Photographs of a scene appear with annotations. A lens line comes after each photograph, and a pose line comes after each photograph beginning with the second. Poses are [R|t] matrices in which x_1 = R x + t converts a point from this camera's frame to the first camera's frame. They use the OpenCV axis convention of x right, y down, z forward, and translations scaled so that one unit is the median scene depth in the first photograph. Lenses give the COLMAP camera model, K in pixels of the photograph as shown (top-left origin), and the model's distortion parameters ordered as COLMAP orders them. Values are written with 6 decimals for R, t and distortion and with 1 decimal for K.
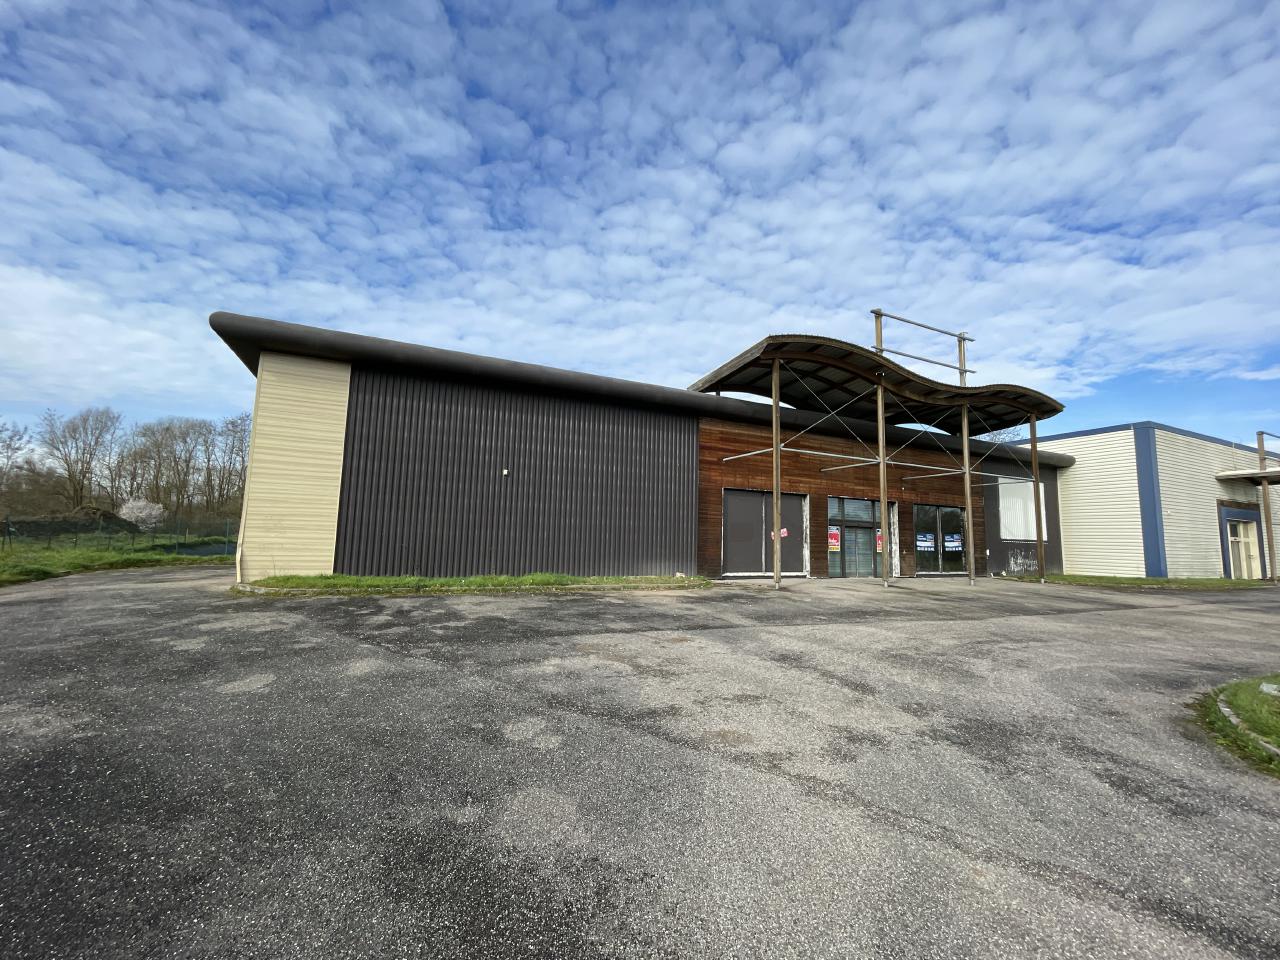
lens RADIAL K [[514.5, 0, 640.0], [0, 514.5, 480.0], [0, 0, 1]] dist [-0.001709, -0.000283]
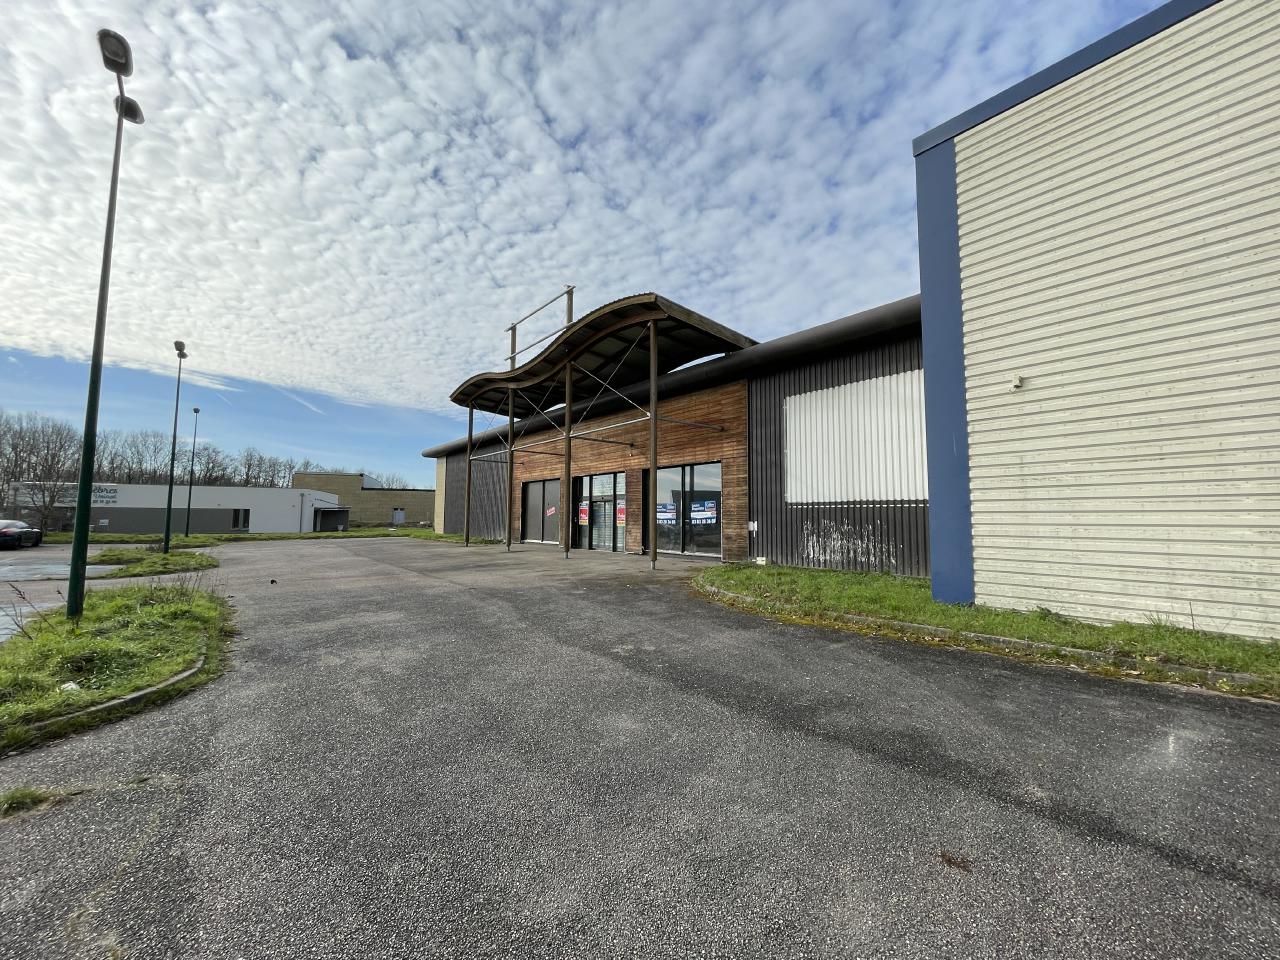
lens RADIAL K [[514.5, 0, 640.0], [0, 514.5, 480.0], [0, 0, 1]] dist [-0.001709, -0.000283]
pose [[0.186540, -0.100196, -0.977325, 1.276652], [0.115007, 0.990173, -0.079562, 0.124348], [0.975693, -0.097557, 0.196230, 0.783473]]
